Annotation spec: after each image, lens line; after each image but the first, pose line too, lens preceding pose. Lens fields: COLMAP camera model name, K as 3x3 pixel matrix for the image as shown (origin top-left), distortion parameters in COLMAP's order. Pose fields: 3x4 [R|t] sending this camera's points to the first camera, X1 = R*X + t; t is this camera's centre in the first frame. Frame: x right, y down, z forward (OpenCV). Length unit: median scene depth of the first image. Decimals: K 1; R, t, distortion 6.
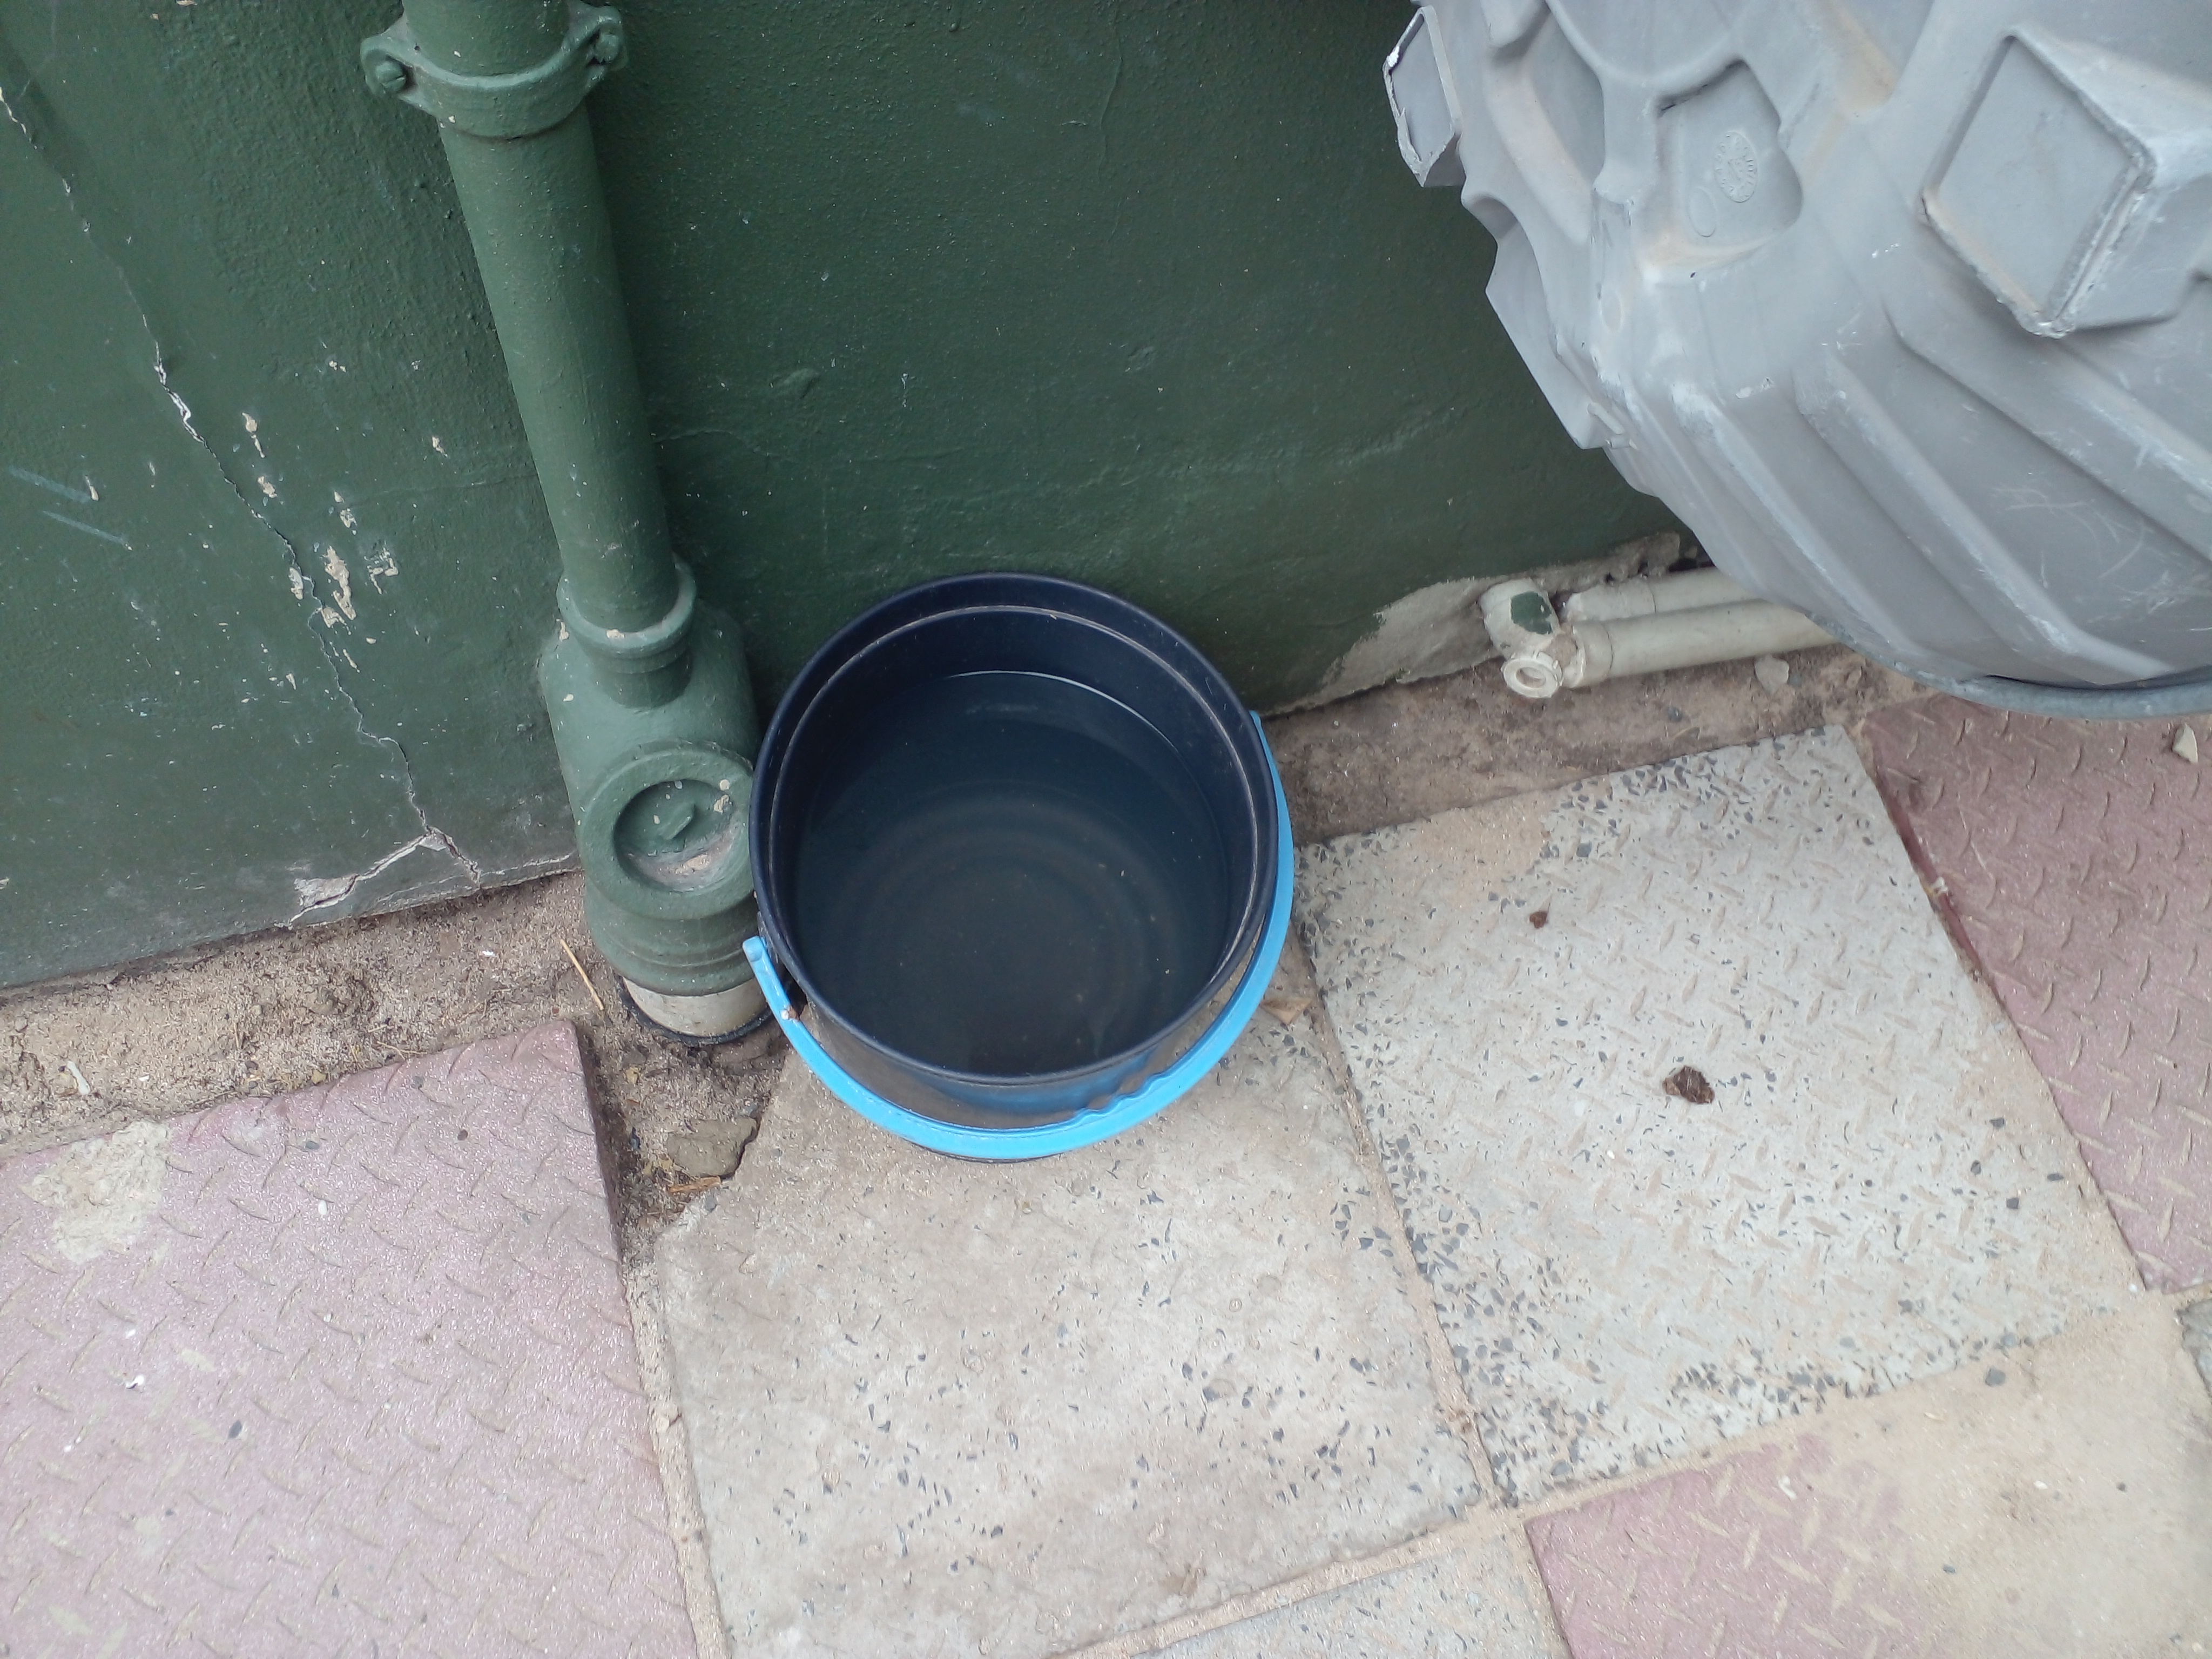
lens RADIAL K [[1762.2, 0, 1098.0], [0, 1762.2, 798.5], [0, 0, 1]] dist [0.149561, -0.306879]
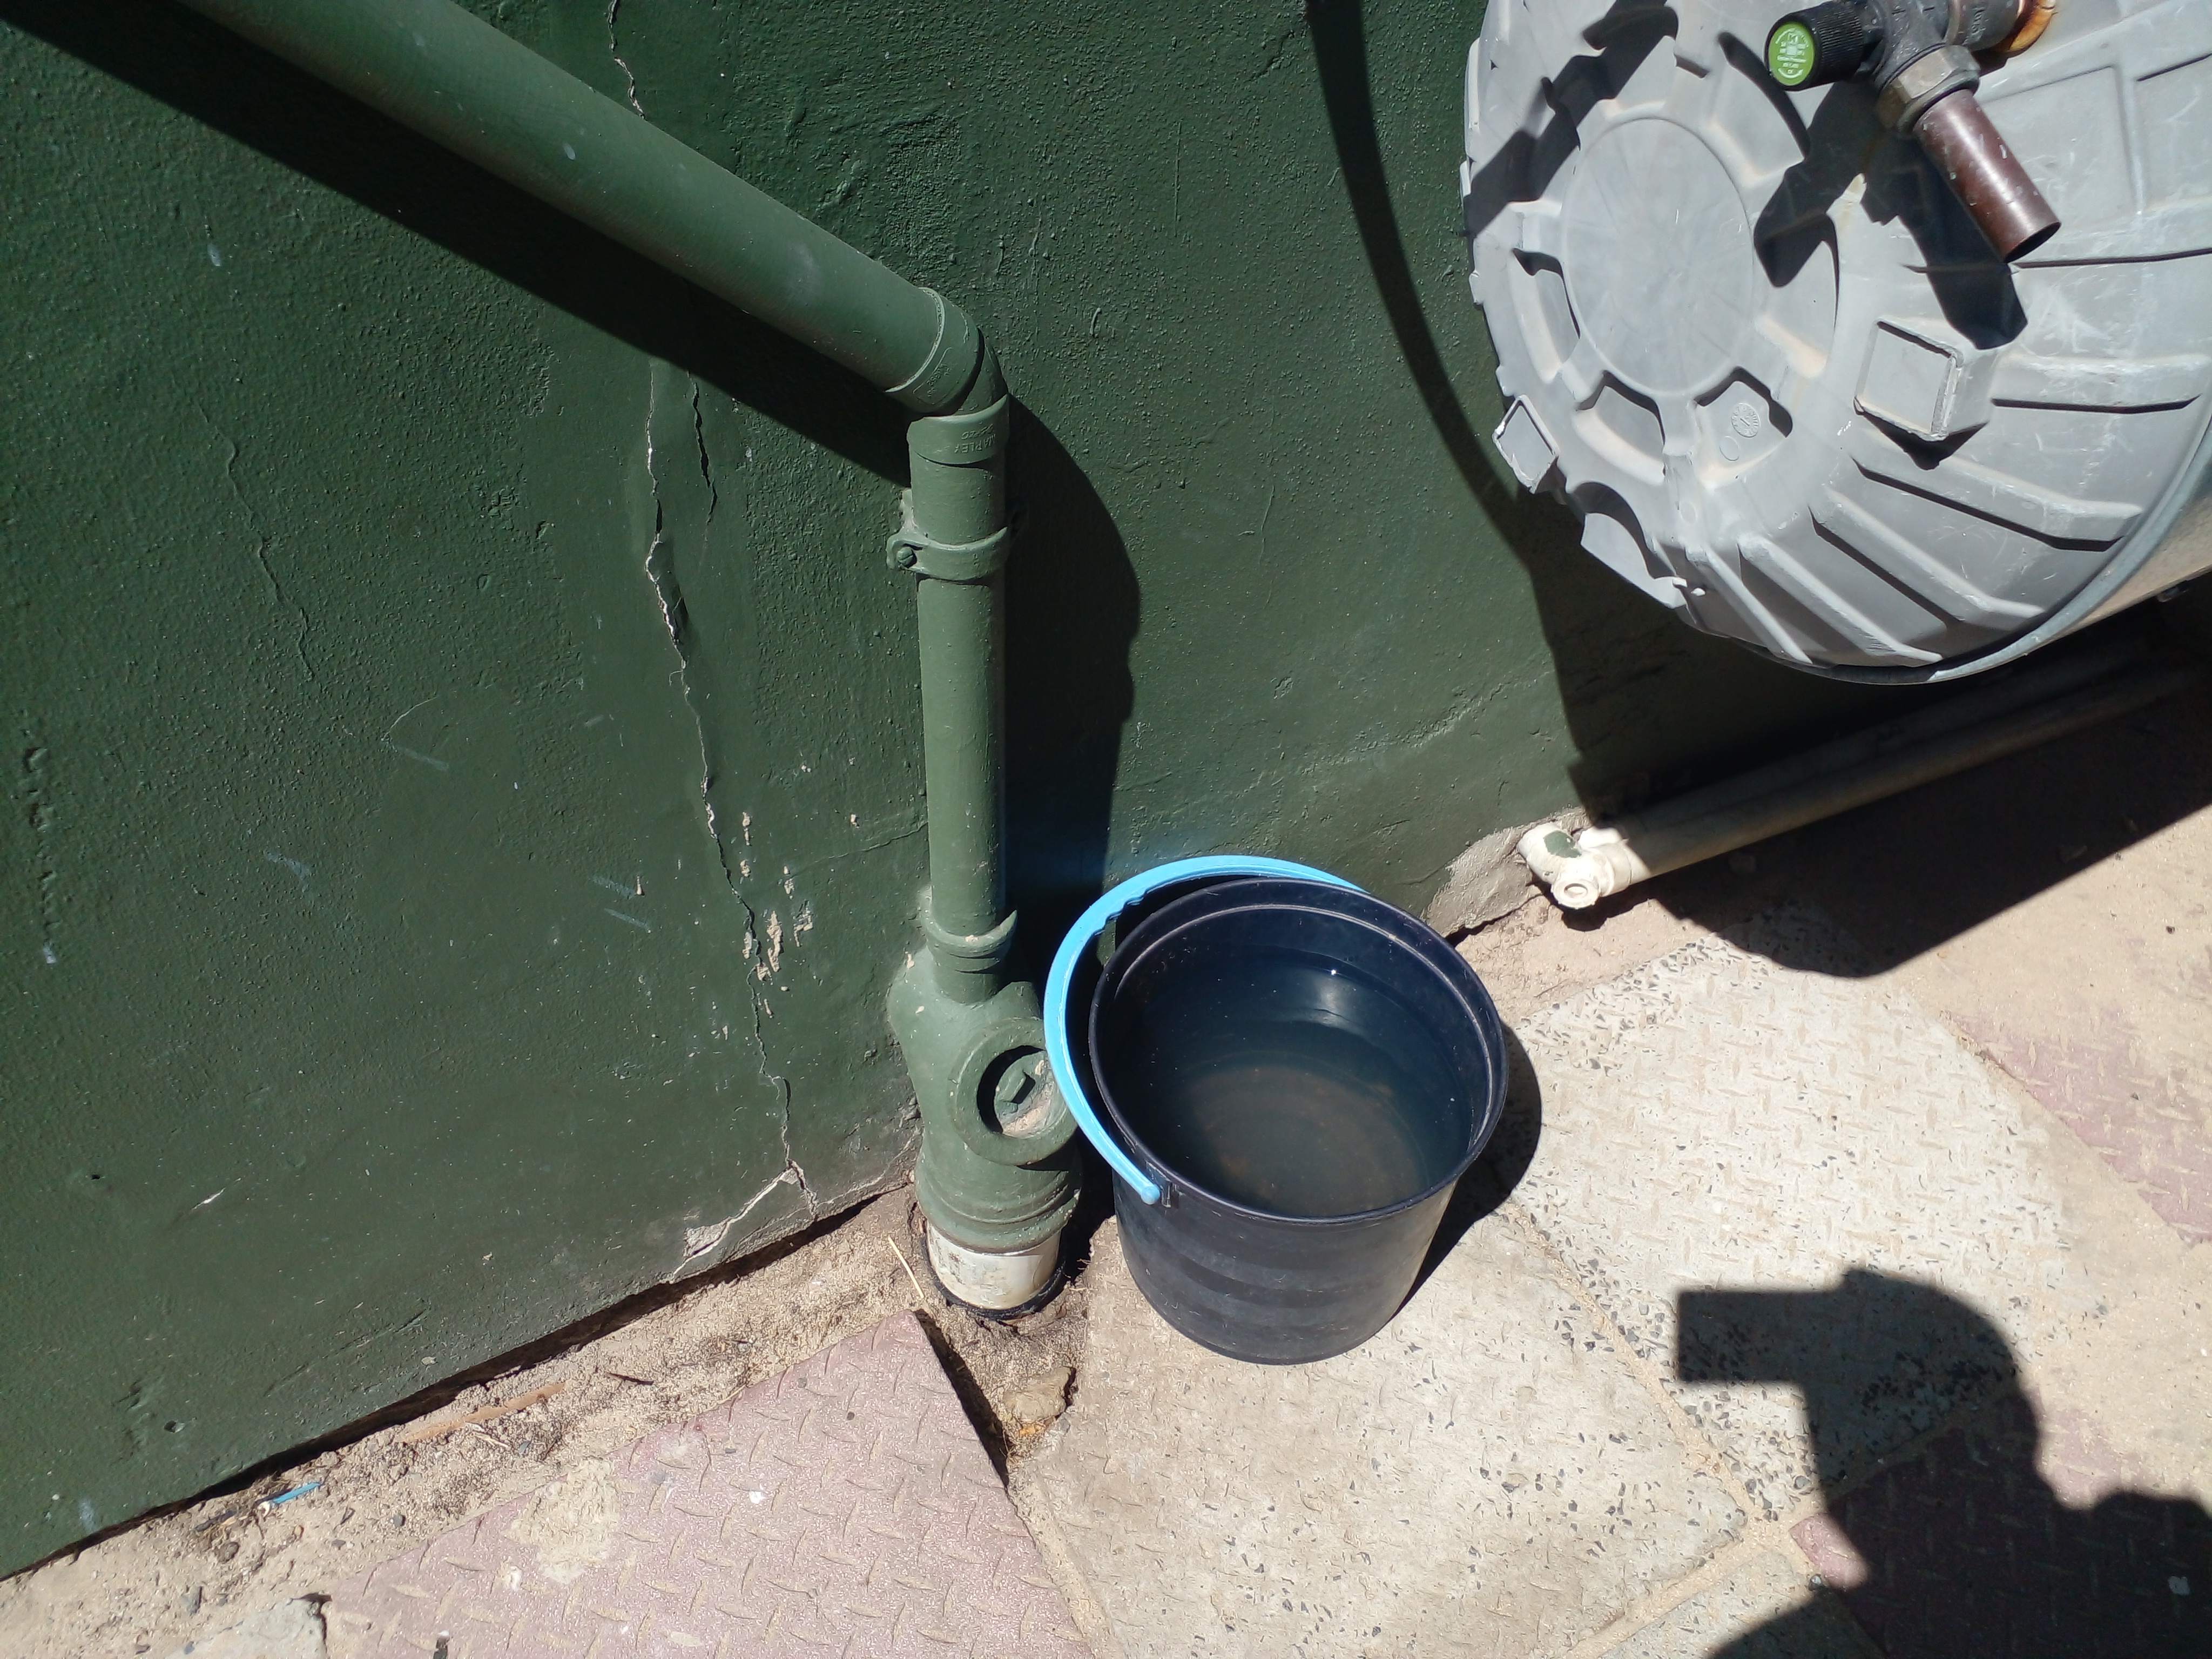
lens RADIAL K [[1708.2, 0, 1102.0], [0, 1708.2, 760.1], [0, 0, 1]] dist [0.011272, -0.005373]
pose [[0.977770, -0.194152, 0.079186, -0.204388], [0.208721, 0.937289, -0.279150, 0.137912], [-0.020023, 0.289472, 0.956977, -0.252087]]
